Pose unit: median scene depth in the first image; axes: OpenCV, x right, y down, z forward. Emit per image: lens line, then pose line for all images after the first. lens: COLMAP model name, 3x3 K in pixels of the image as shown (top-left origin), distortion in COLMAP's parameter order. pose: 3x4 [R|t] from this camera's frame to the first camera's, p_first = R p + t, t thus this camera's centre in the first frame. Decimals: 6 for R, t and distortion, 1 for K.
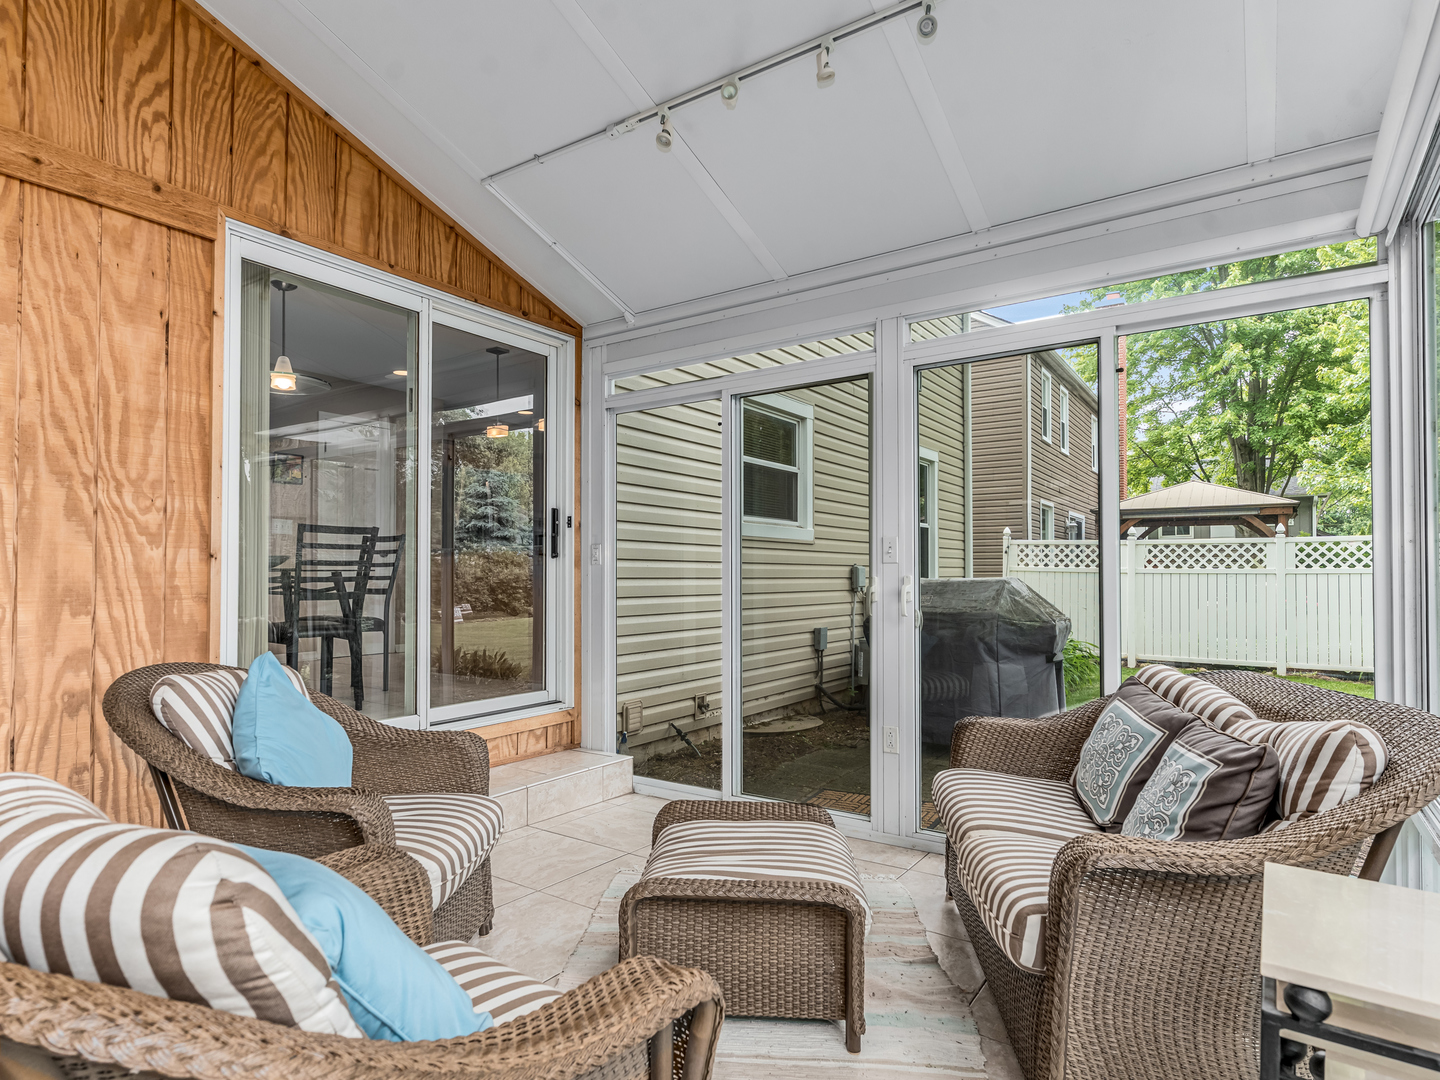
lens RADIAL K [[793.4, 0, 739.5], [0, 793.4, 554.0], [0, 0, 1]] dist [-0.001384, -0.000249]
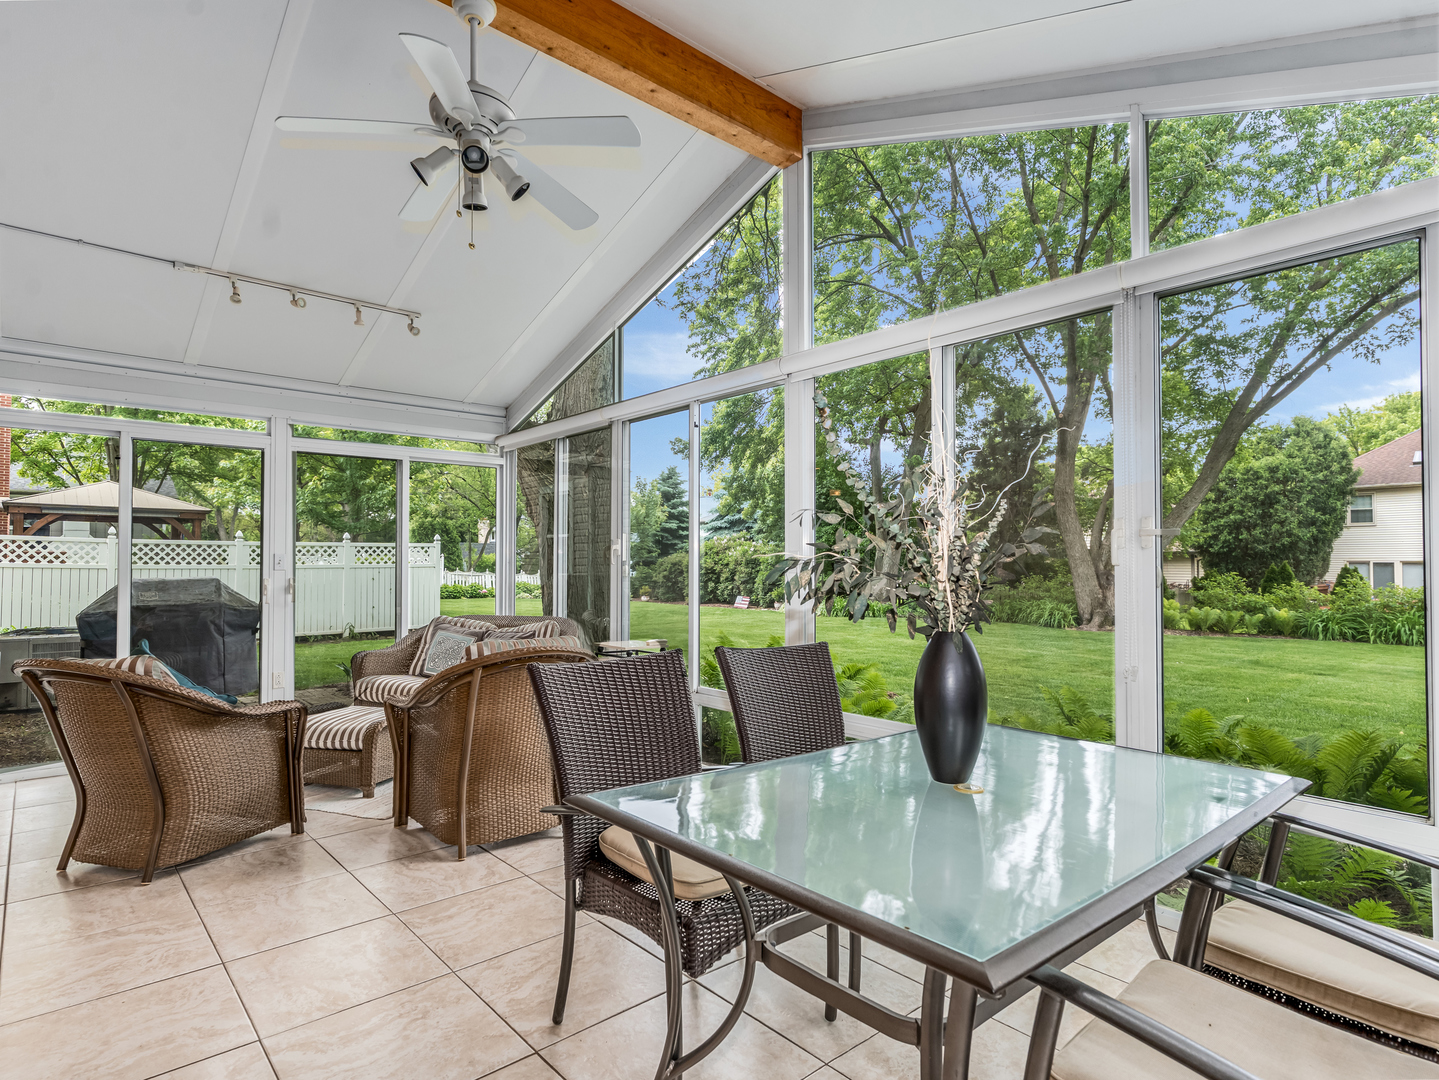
lens RADIAL K [[771.3, 0, 713.5], [0, 771.3, 548.4], [0, 0, 1]] dist [-0.002349, 0.000858]
pose [[0.239128, 0.018120, 0.970819, -0.372905], [-0.023850, 0.999634, -0.012784, -0.011328], [-0.970695, -0.020097, 0.239473, -0.076438]]
